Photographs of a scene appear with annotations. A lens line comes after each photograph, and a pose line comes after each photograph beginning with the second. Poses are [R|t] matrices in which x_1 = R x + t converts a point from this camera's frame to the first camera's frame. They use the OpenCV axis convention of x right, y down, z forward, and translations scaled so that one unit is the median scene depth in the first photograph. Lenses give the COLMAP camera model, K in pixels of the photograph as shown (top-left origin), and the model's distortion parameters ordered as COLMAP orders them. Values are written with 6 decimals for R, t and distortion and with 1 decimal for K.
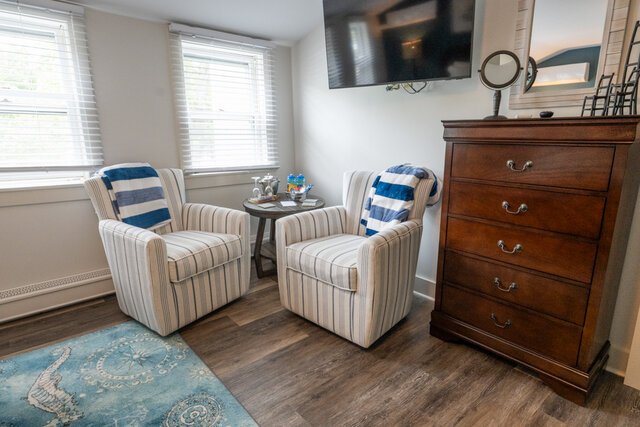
lens RADIAL K [[360.2, 0, 320.0], [0, 360.2, 213.5], [0, 0, 1]] dist [-0.000173, -0.000109]
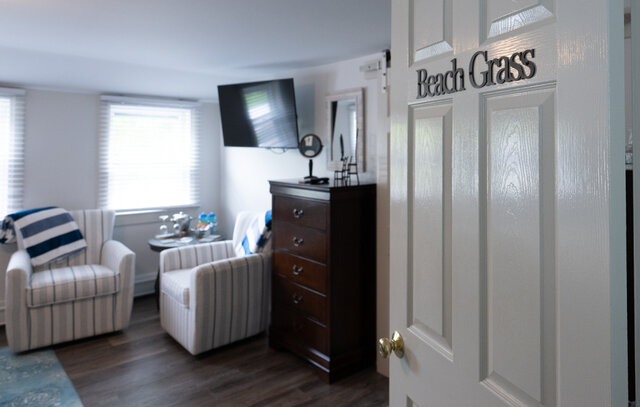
lens RADIAL K [[450.5, 0, 401.5], [0, 450.5, 134.4], [0, 0, 1]] dist [-0.000570, -0.000068]
pose [[0.996363, 0.010368, 0.084582, 0.553707], [0.011054, 0.968457, -0.248934, 0.015661], [-0.084495, 0.248964, 0.964820, -0.643679]]
